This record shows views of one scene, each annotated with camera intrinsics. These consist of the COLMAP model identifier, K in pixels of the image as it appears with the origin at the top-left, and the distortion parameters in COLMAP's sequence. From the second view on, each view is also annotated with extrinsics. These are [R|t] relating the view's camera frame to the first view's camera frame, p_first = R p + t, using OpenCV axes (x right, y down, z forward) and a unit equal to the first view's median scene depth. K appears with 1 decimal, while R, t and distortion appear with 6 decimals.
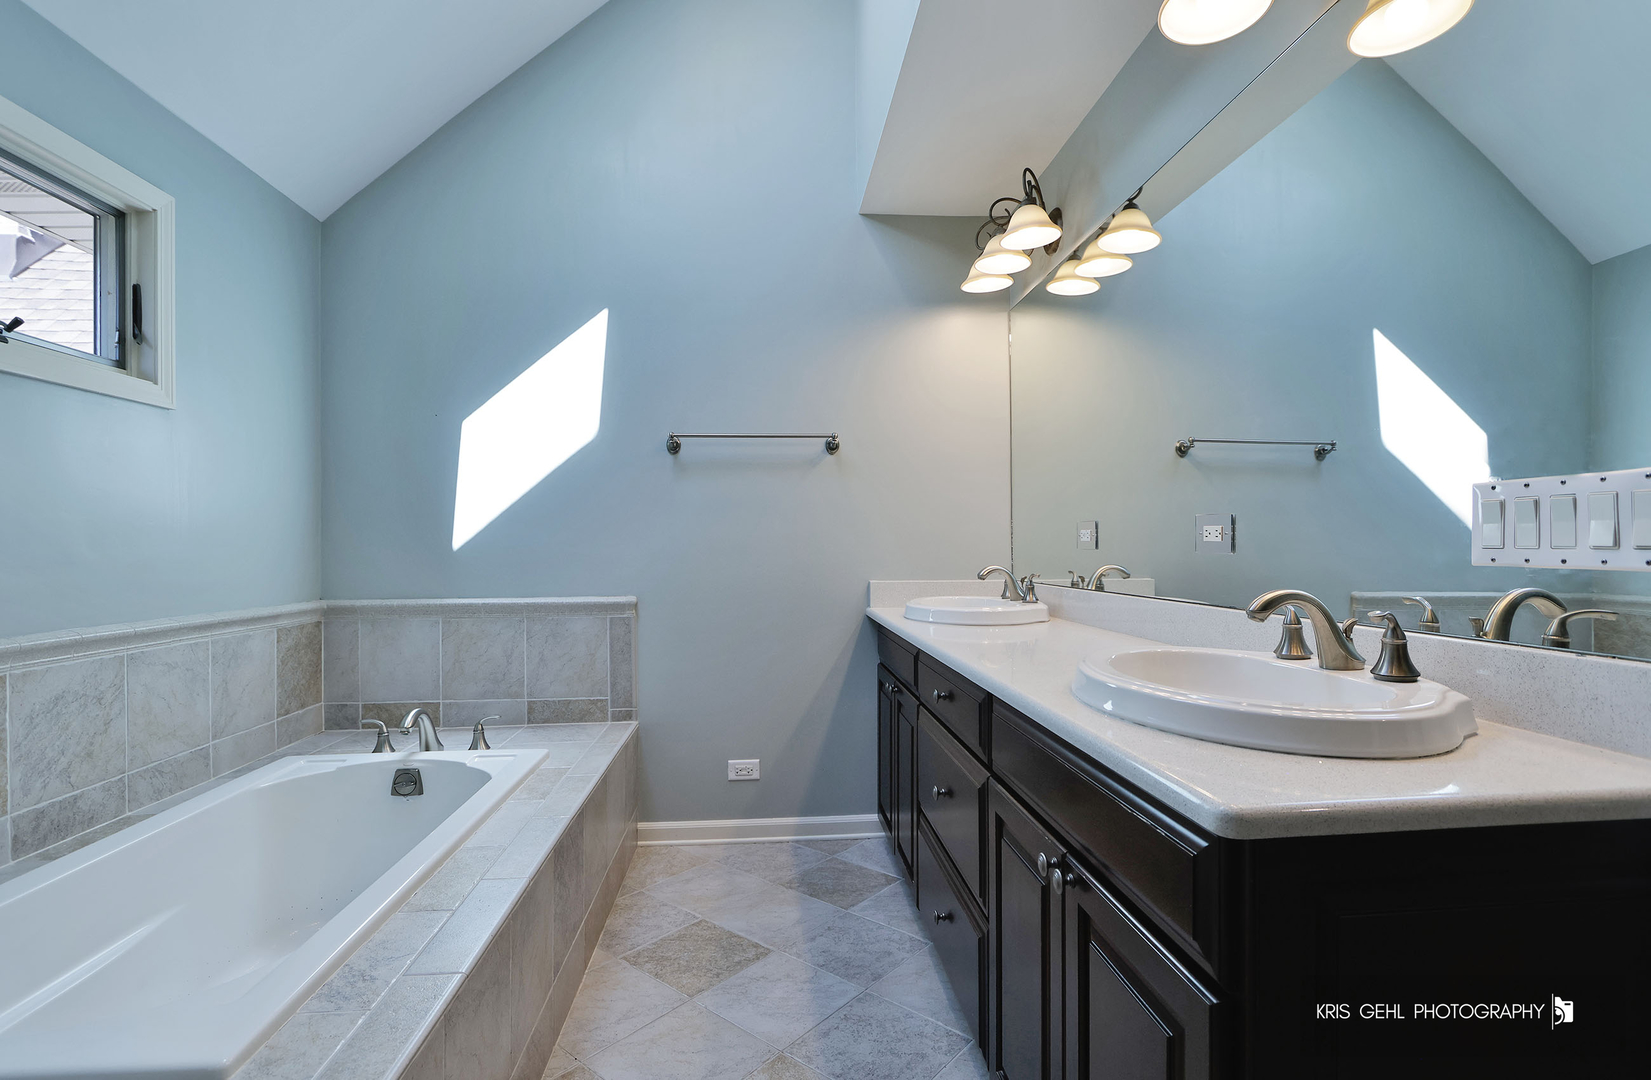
lens RADIAL K [[770.9, 0, 825.7], [0, 770.9, 542.8], [0, 0, 1]] dist [-0.013074, -0.000207]
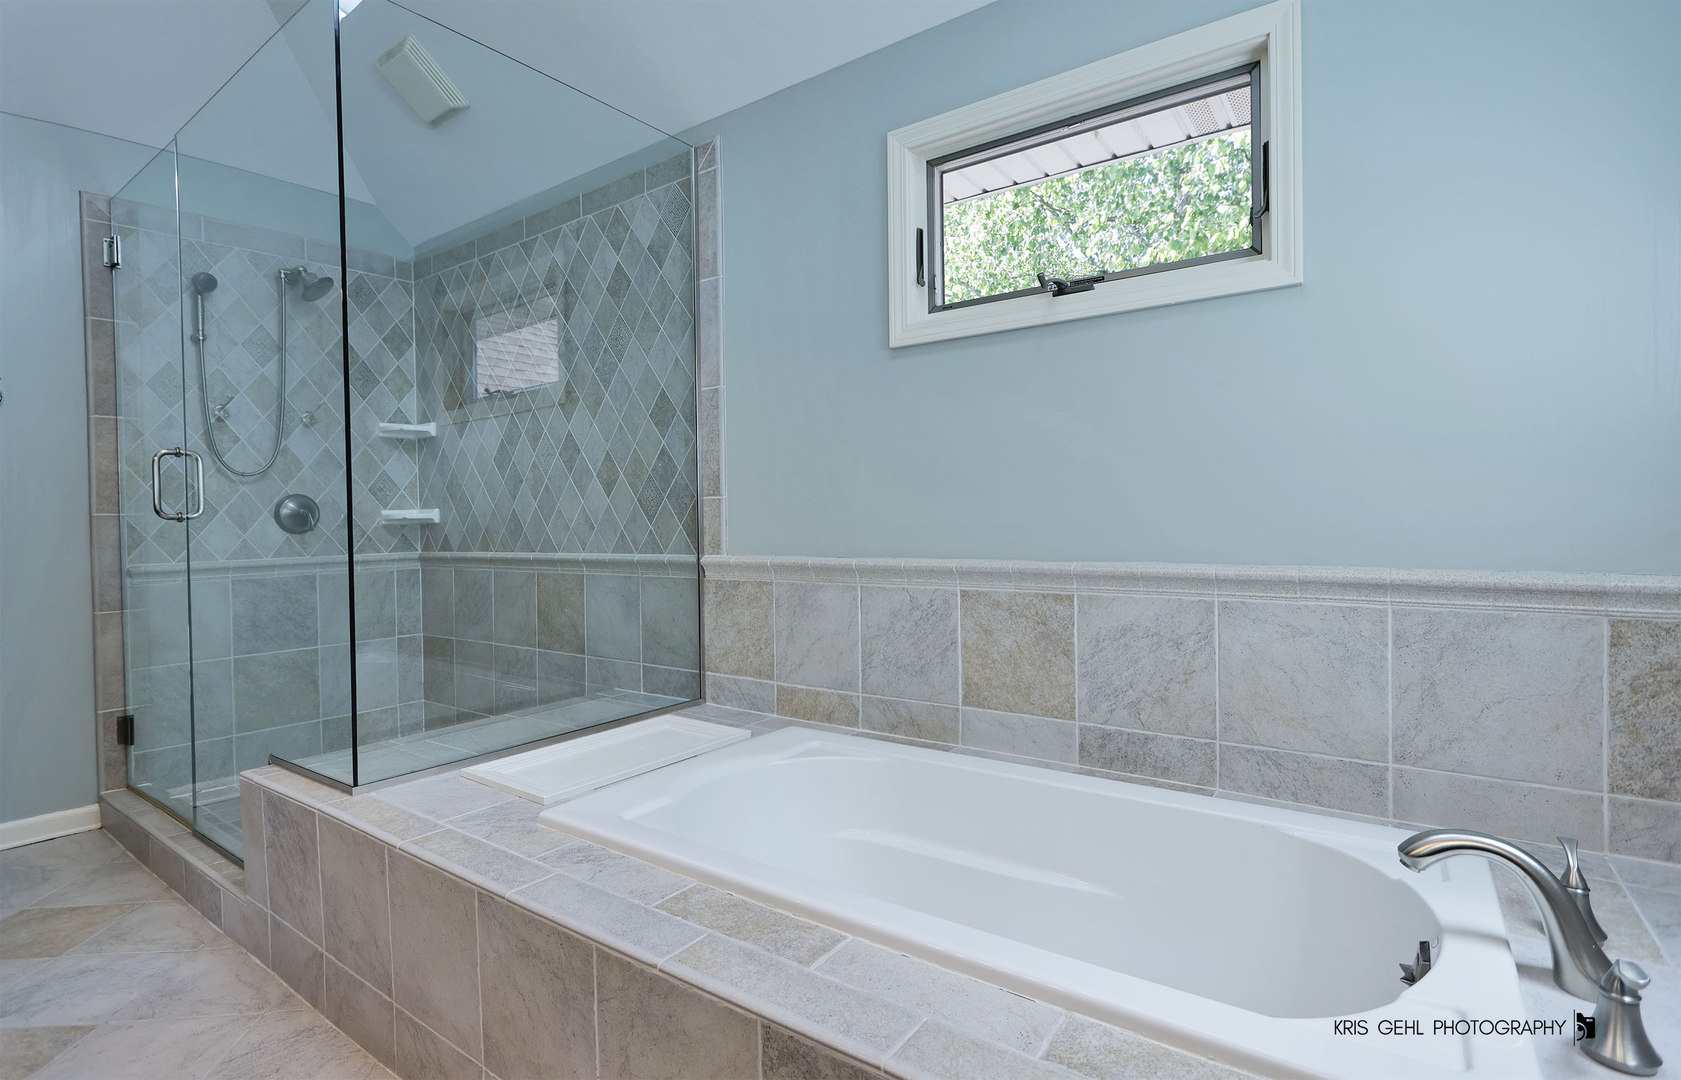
lens RADIAL K [[784.9, 0, 842.5], [0, 784.9, 530.4], [0, 0, 1]] dist [-0.013074, -0.000207]
pose [[-0.641725, 0.019559, -0.766686, 0.011052], [0.016322, 0.999797, 0.011844, 0.047286], [0.766761, -0.004913, -0.641913, 1.147541]]
